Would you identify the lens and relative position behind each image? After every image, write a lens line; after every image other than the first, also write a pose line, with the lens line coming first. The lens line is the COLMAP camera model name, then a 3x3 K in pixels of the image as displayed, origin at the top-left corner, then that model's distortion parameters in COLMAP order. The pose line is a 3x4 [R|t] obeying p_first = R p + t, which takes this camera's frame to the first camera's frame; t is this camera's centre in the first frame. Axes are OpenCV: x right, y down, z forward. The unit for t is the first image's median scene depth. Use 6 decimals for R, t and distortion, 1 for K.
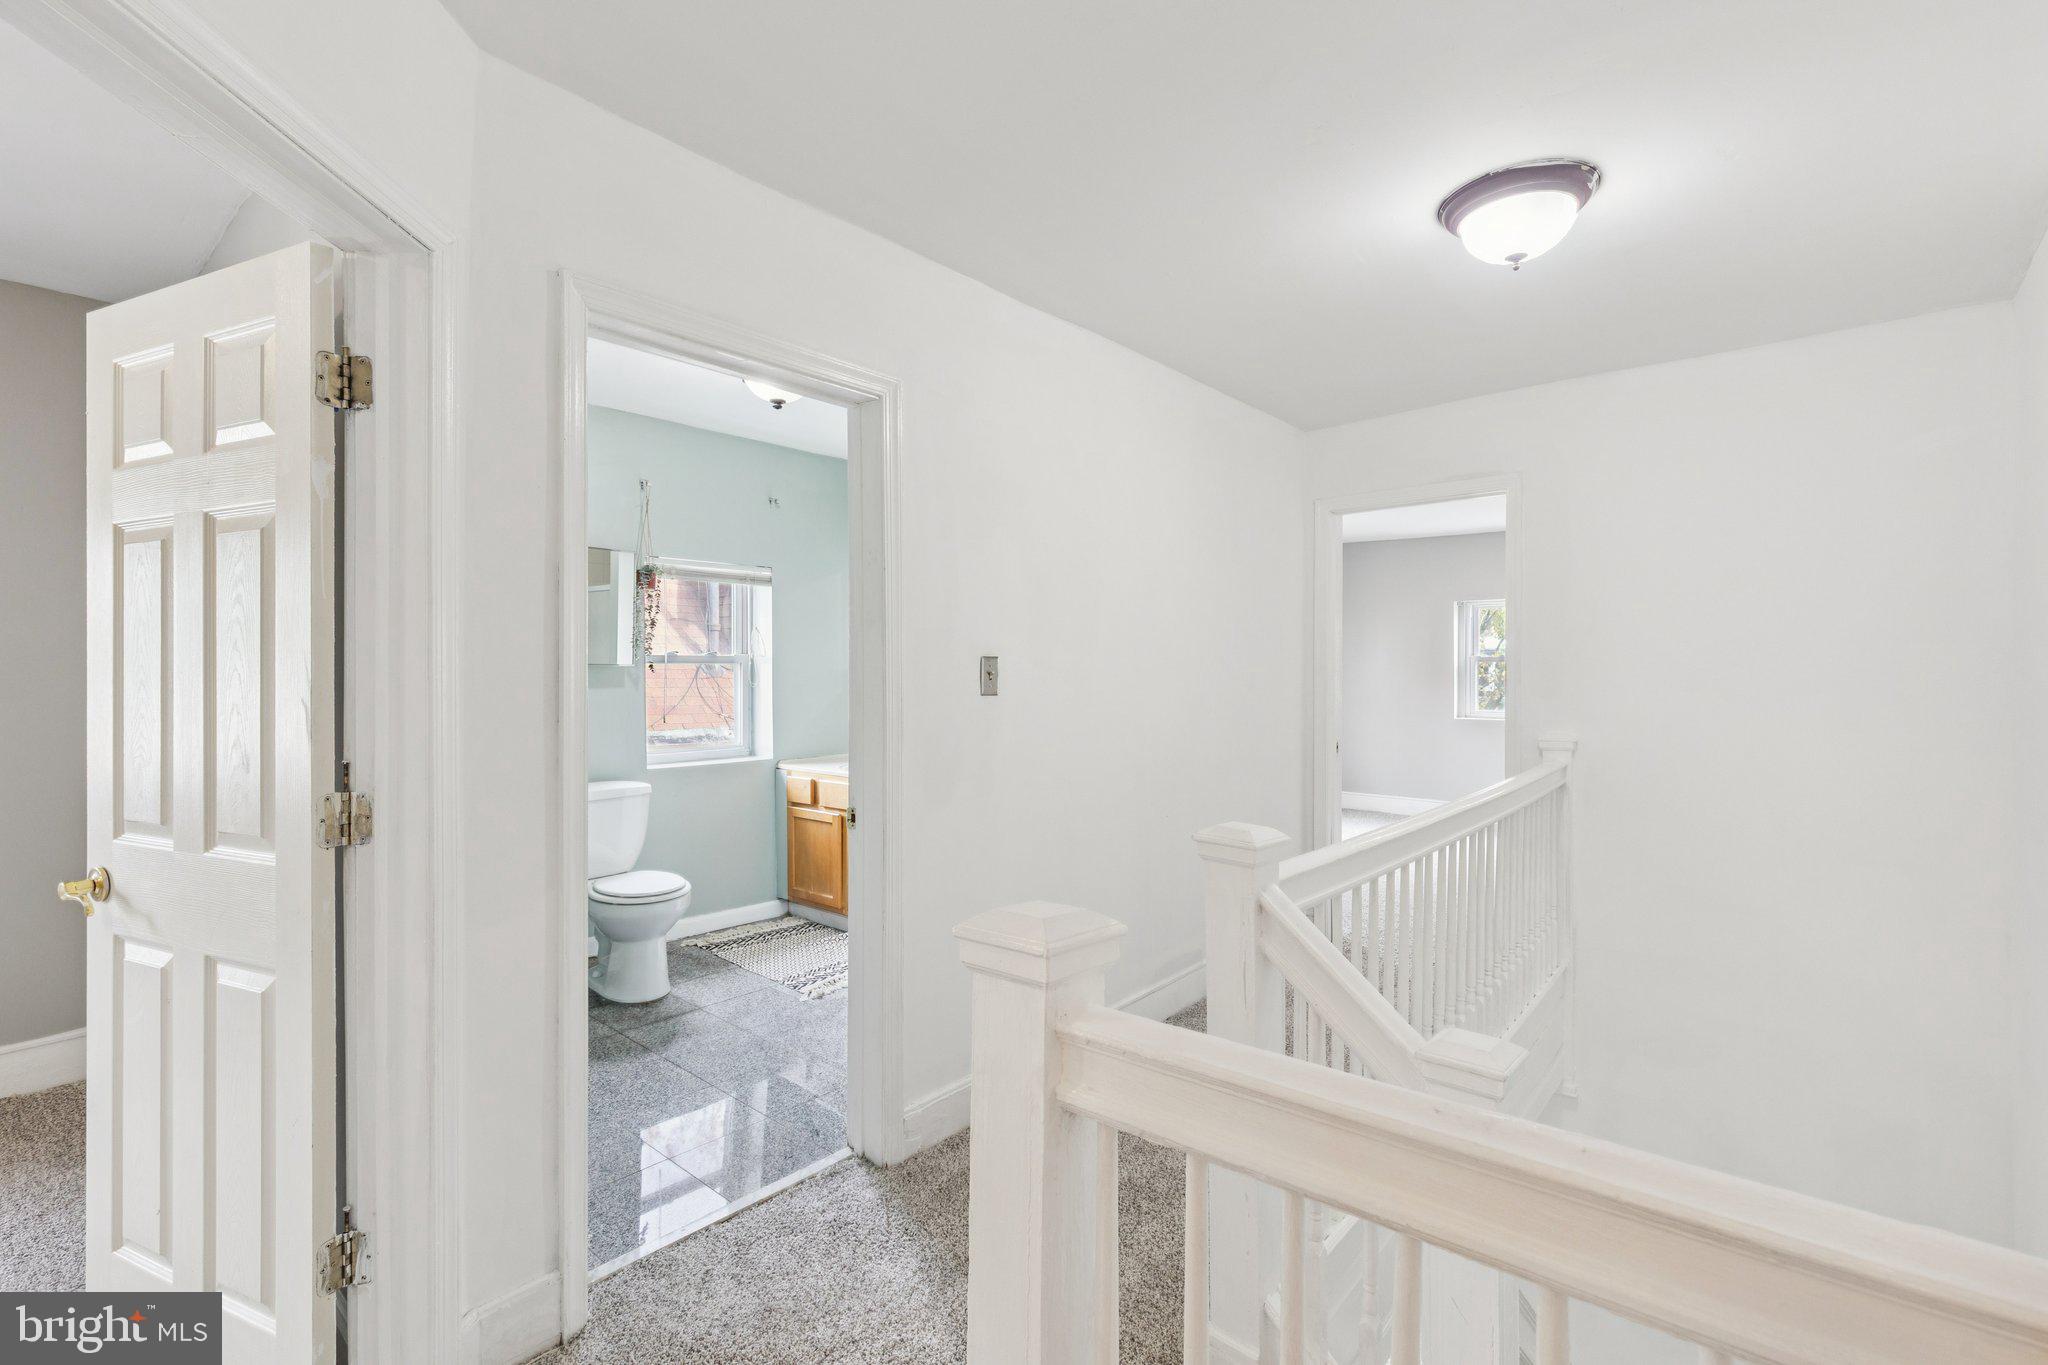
lens RADIAL K [[933.6, 0, 1030.9], [0, 933.6, 671.9], [0, 0, 1]] dist [0.016964, -0.001928]
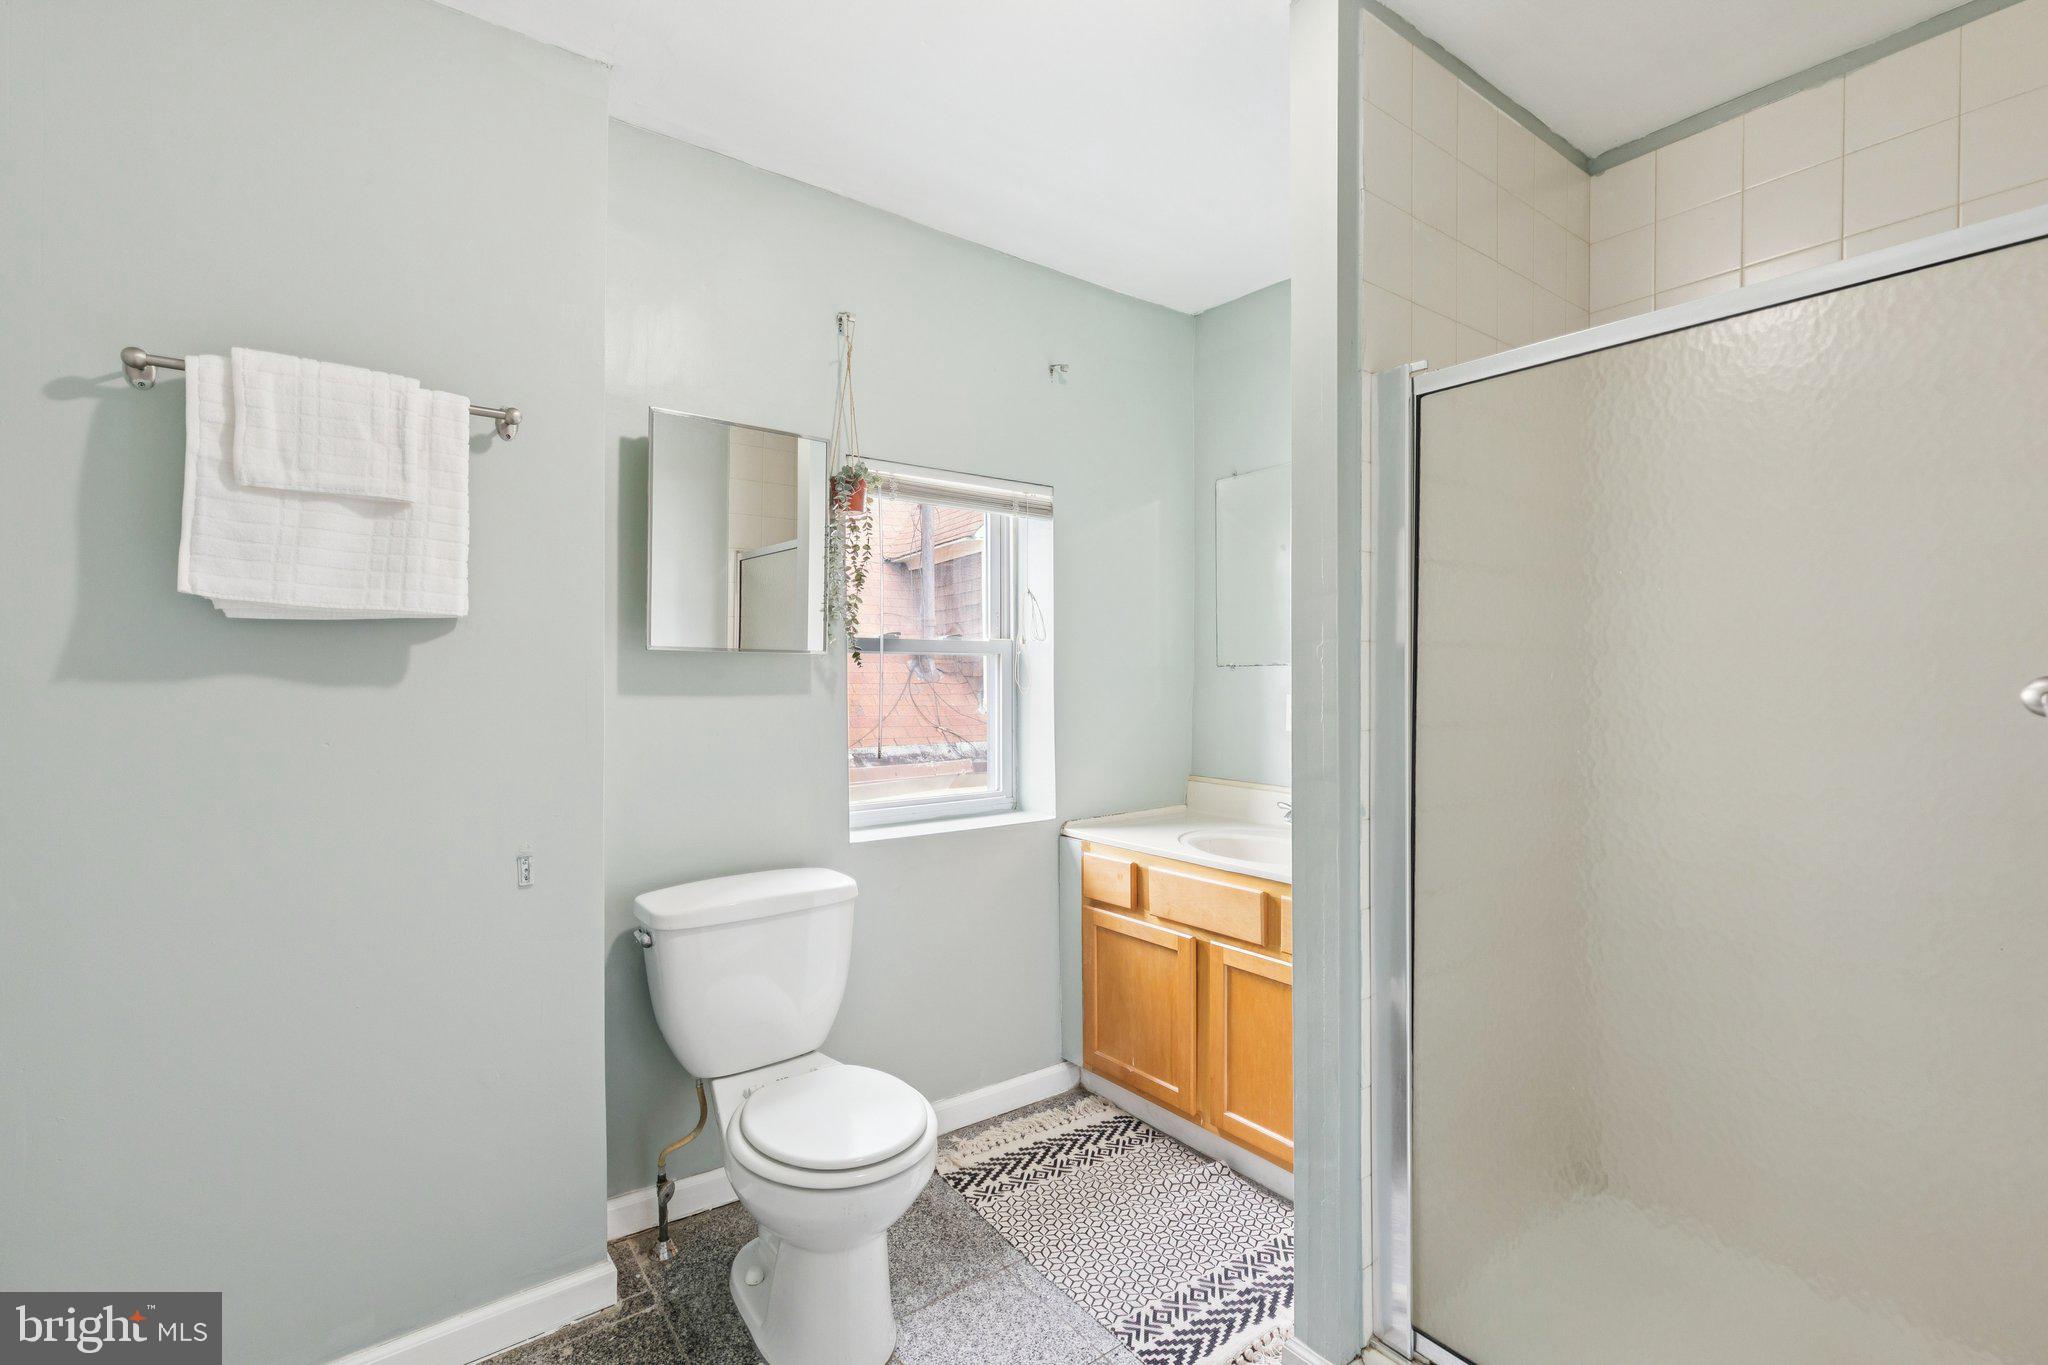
lens RADIAL K [[933.6, 0, 1020.4], [0, 933.6, 677.1], [0, 0, 1]] dist [0.016964, -0.001928]
pose [[0.977172, -0.002956, -0.212428, -0.180662], [0.002577, 0.999995, -0.002060, 0.007180], [0.212433, 0.001466, 0.977175, 0.448706]]
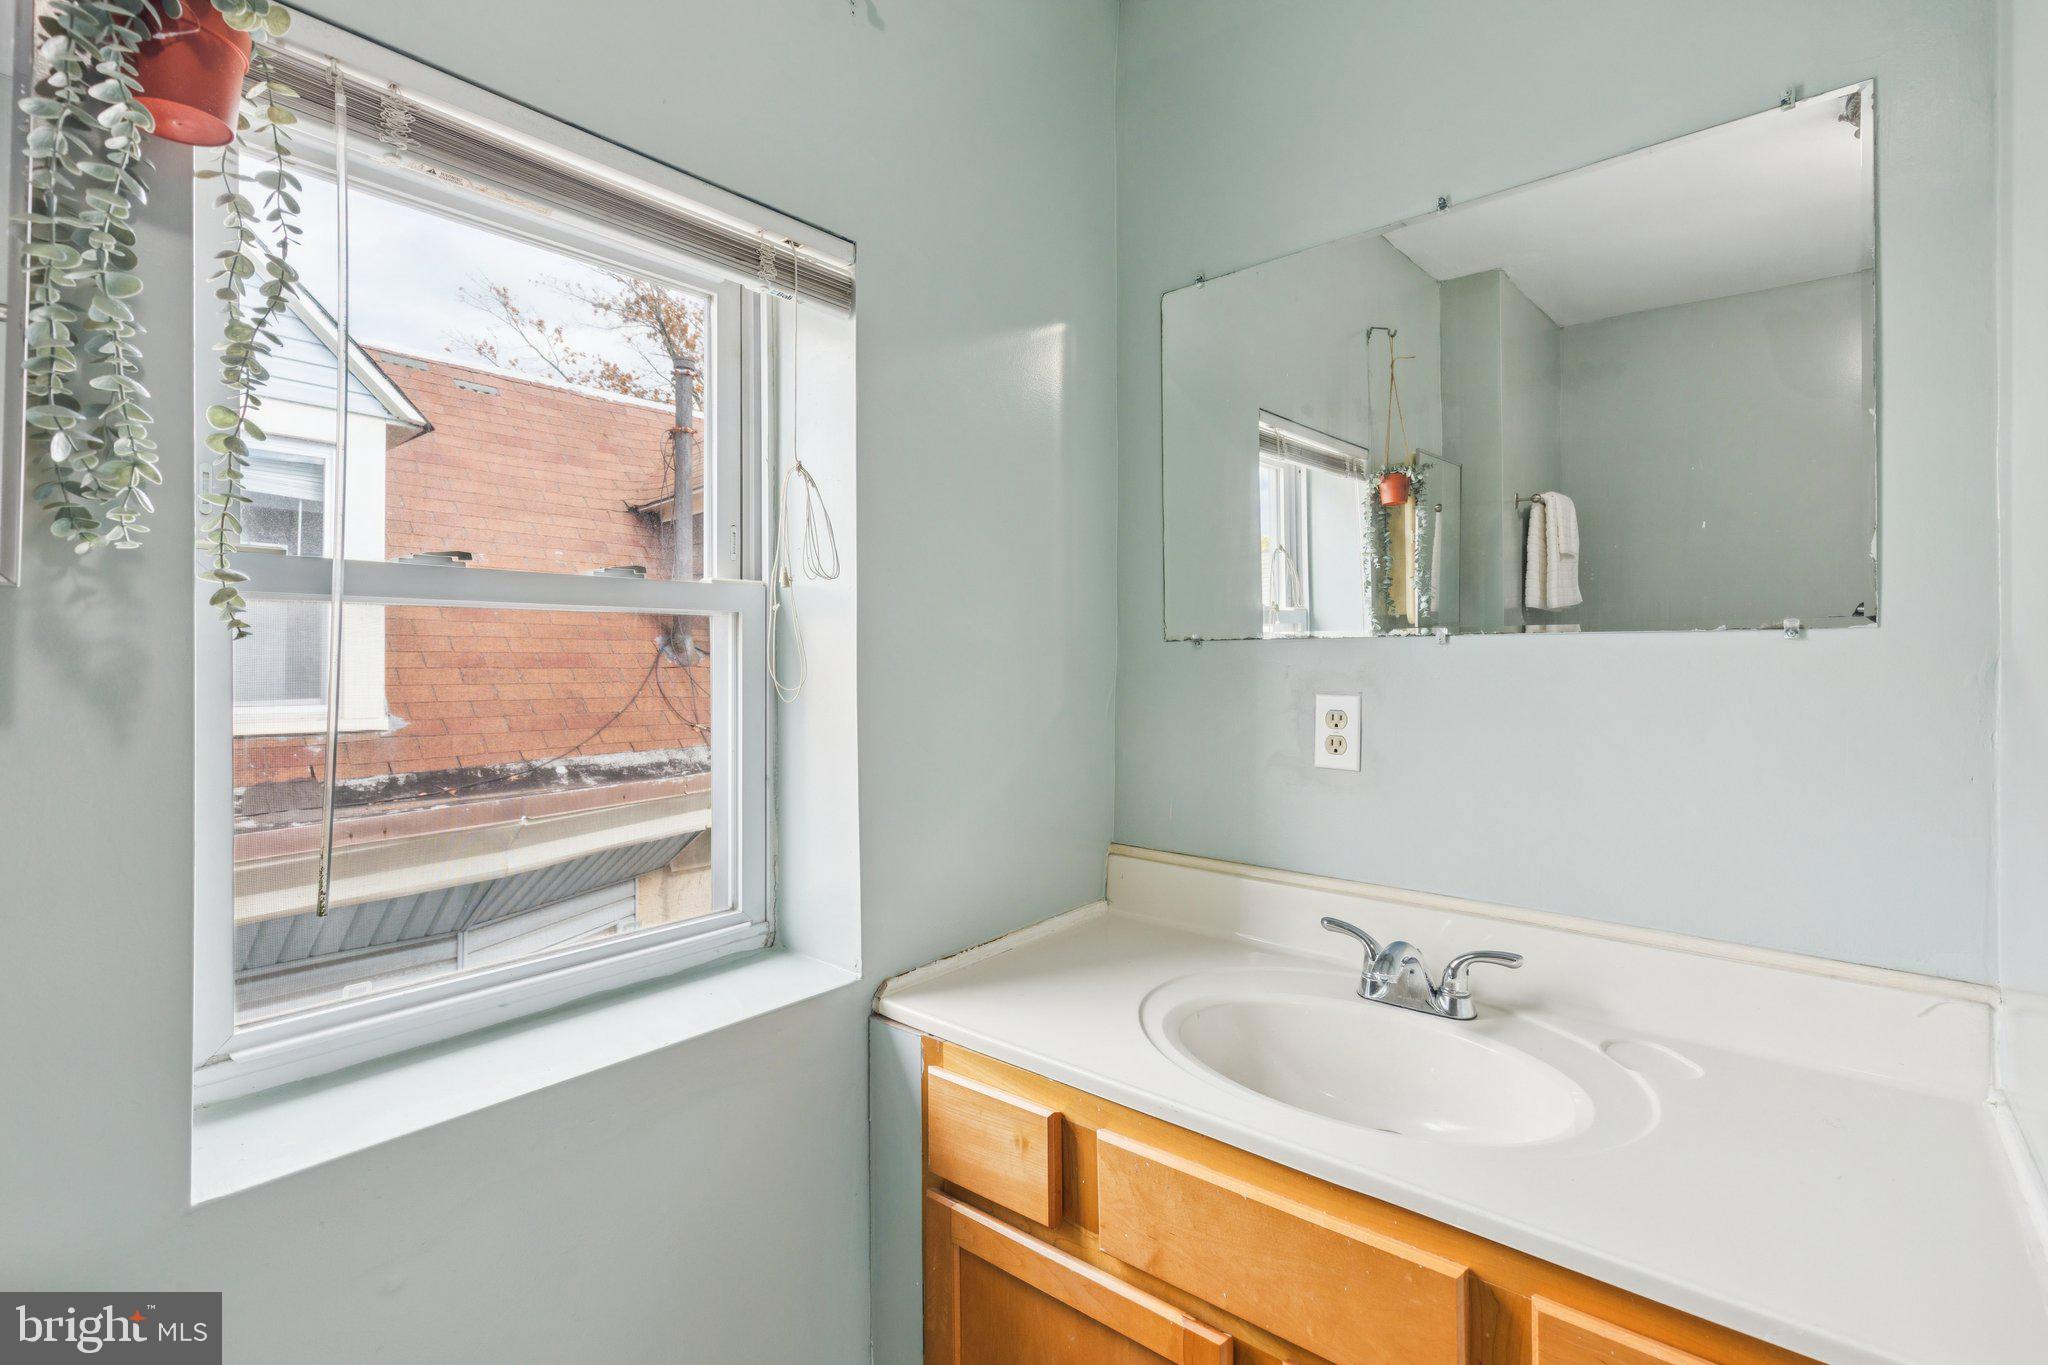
lens RADIAL K [[933.6, 0, 1030.7], [0, 933.6, 640.7], [0, 0, 1]] dist [0.016964, -0.001928]
pose [[0.999878, -0.005943, 0.014422, -0.240458], [0.006225, 0.999790, -0.019534, 0.005461], [-0.014302, 0.019622, 0.999705, 0.765956]]
